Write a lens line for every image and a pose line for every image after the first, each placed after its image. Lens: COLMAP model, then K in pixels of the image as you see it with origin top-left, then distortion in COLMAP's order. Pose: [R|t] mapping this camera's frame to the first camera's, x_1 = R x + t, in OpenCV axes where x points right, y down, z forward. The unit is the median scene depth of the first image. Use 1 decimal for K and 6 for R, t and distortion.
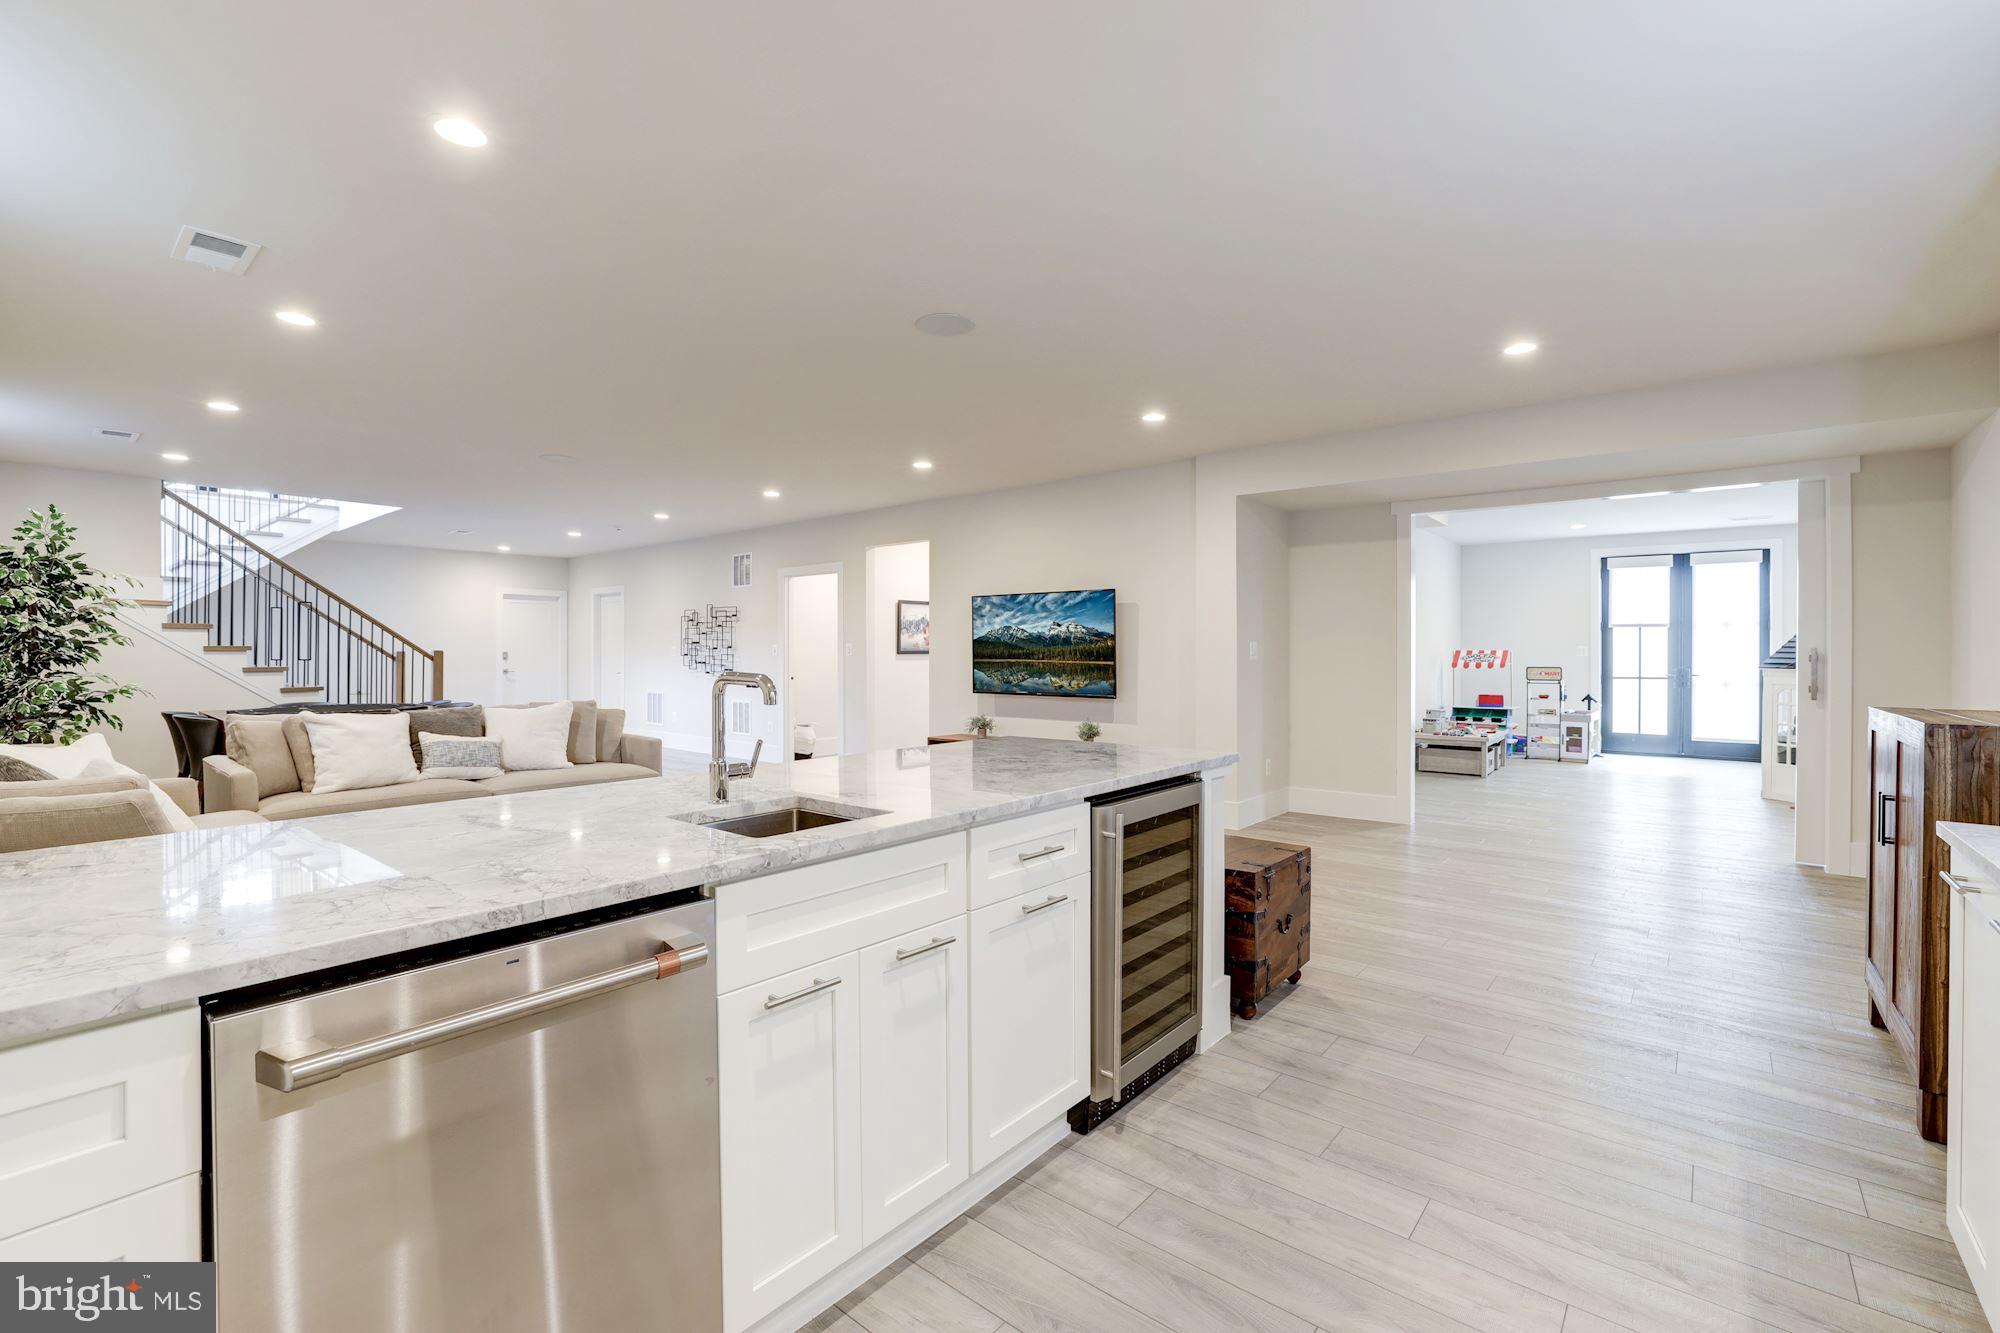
lens RADIAL K [[857.7, 0, 999.8], [0, 857.7, 657.5], [0, 0, 1]] dist [0.002428, 0.000226]
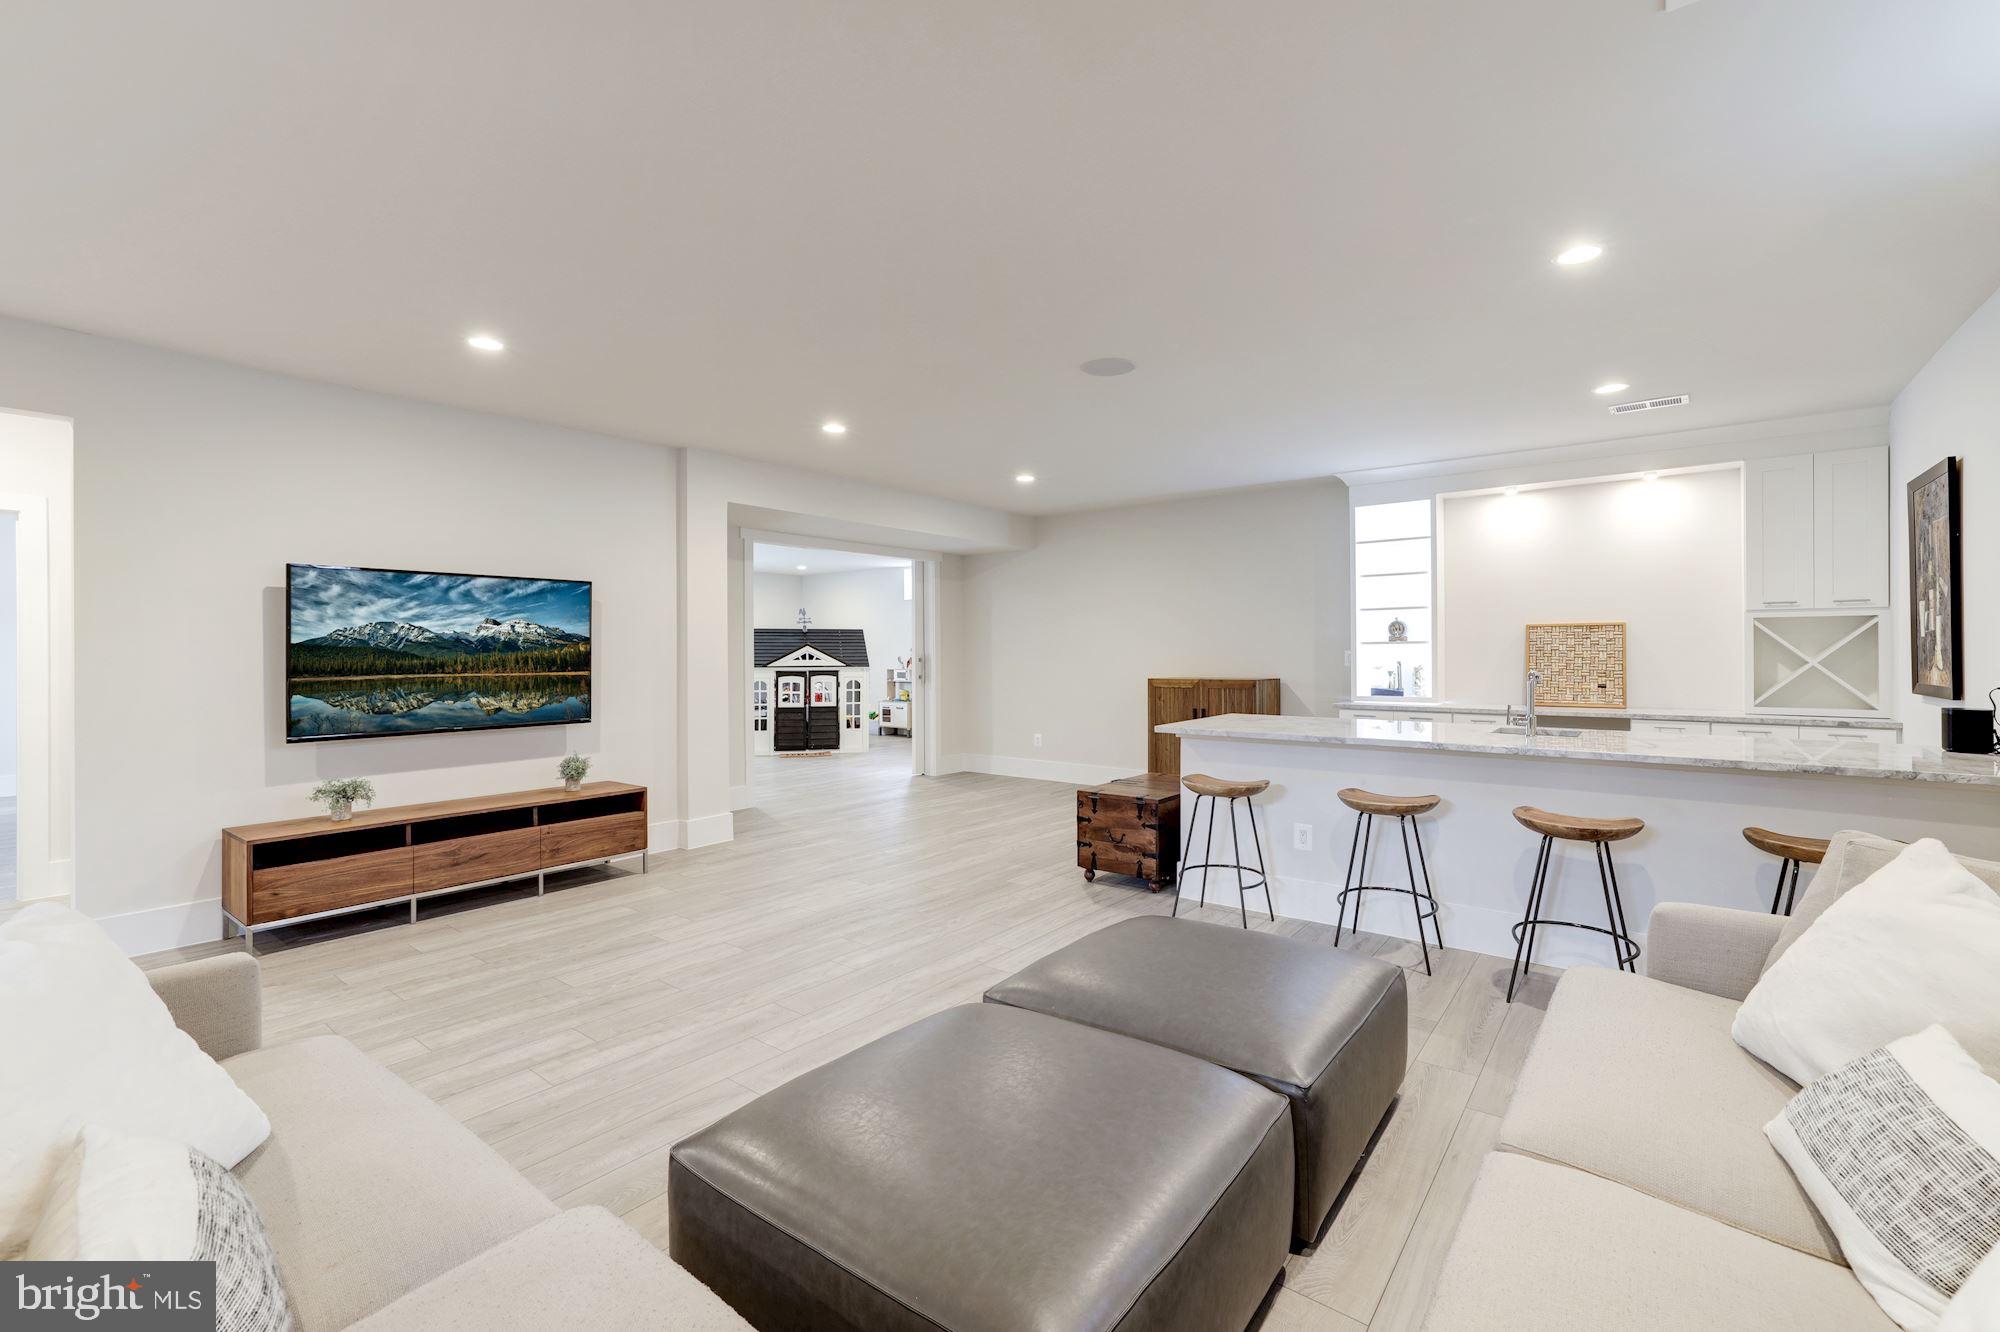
lens RADIAL K [[857.7, 0, 992.7], [0, 857.7, 657.5], [0, 0, 1]] dist [0.002428, 0.000226]
pose [[0.846113, -0.000663, 0.533003, 0.042483], [0.003191, 0.999988, -0.003821, -0.005839], [-0.532994, 0.004933, 0.846105, 0.203661]]
